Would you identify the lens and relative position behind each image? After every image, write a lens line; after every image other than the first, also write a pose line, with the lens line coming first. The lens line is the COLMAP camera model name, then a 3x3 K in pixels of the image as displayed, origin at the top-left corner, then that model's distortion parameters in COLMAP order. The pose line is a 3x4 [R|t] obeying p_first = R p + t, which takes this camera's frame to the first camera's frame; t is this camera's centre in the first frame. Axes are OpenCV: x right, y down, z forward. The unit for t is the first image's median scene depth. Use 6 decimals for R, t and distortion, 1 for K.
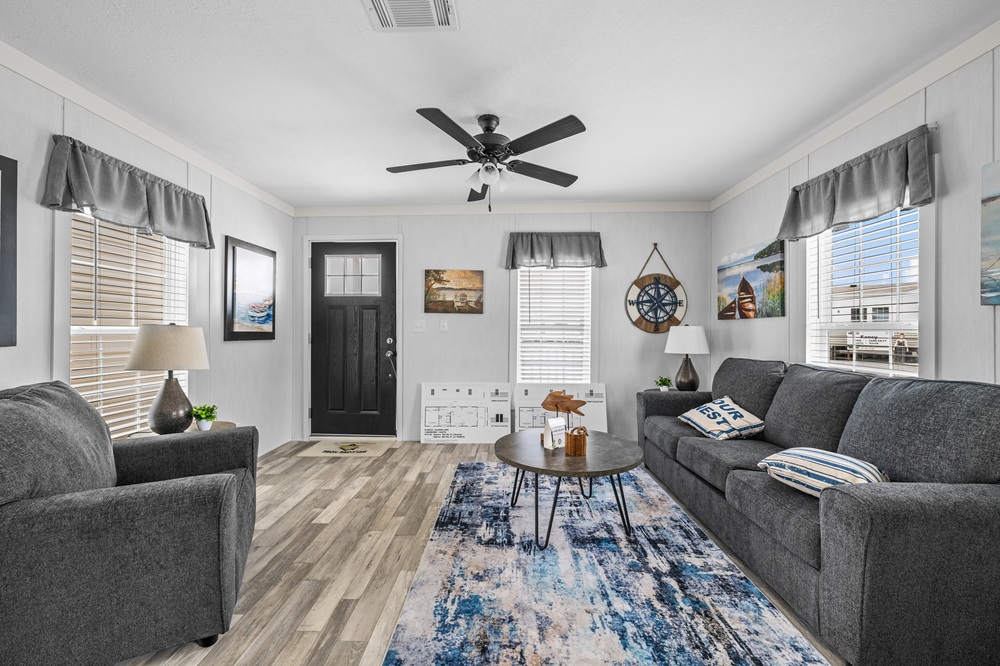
lens RADIAL K [[396.9, 0, 497.8], [0, 396.9, 329.4], [0, 0, 1]] dist [-0.000079, -0.000040]
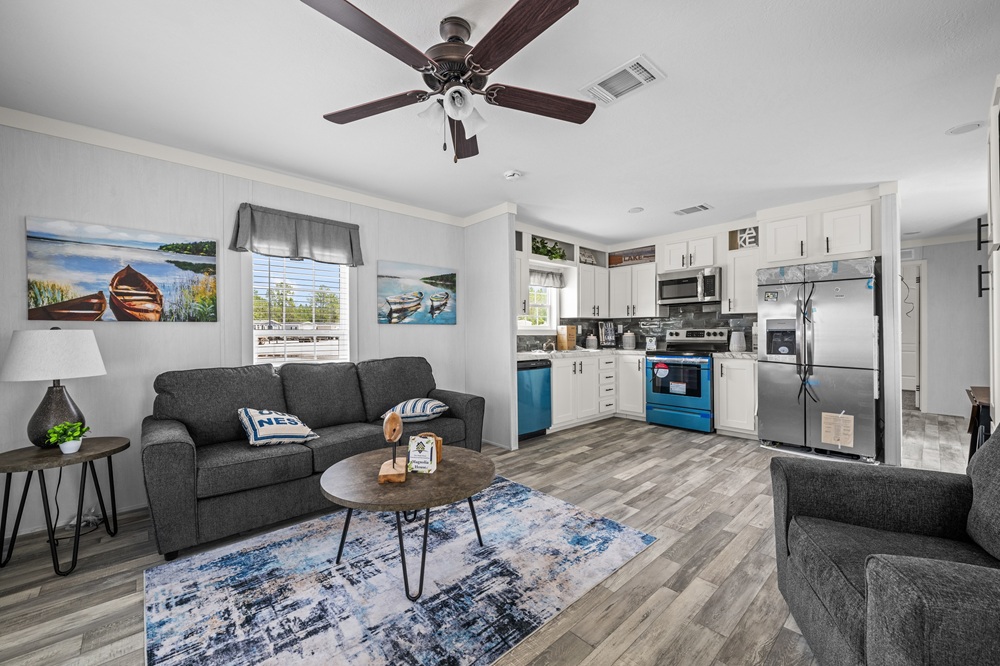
lens RADIAL K [[394.7, 0, 496.6], [0, 394.7, 334.3], [0, 0, 1]] dist [-0.000001, 0.000098]
pose [[-0.690316, 0.004566, 0.723494, -0.442026], [0.006246, 0.999980, -0.000352, 0.002347], [-0.723481, 0.004277, -0.690331, 1.116955]]
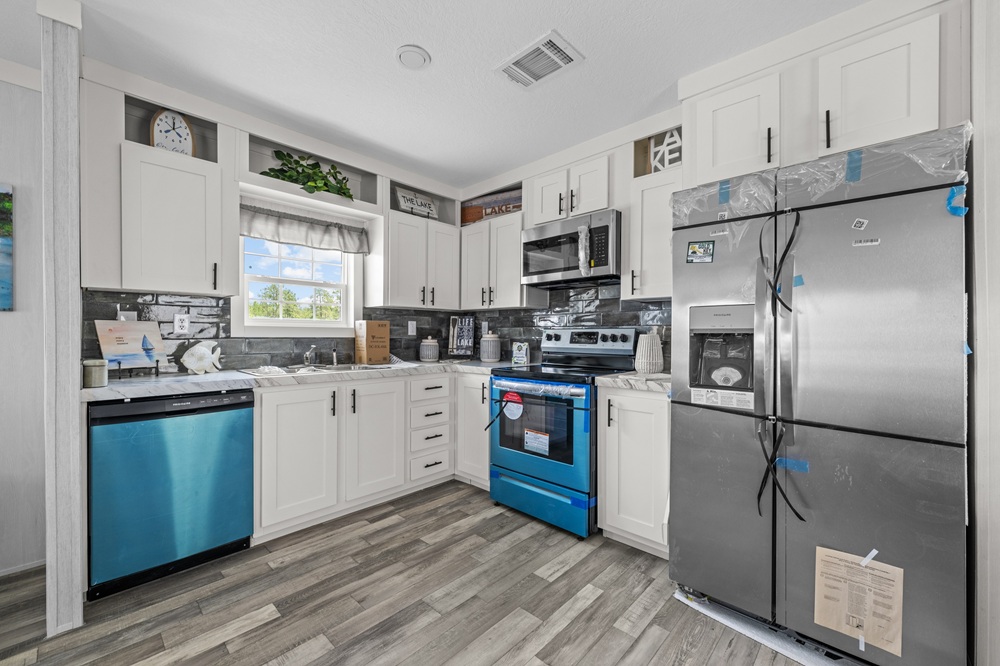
lens RADIAL K [[399.5, 0, 495.7], [0, 399.5, 335.3], [0, 0, 1]] dist [-0.000054, 0.000001]
pose [[-0.740917, -0.002348, 0.671592, -0.297659], [-0.003427, 0.999994, -0.000284, 0.001045], [-0.671587, -0.002512, -0.740921, 0.215505]]
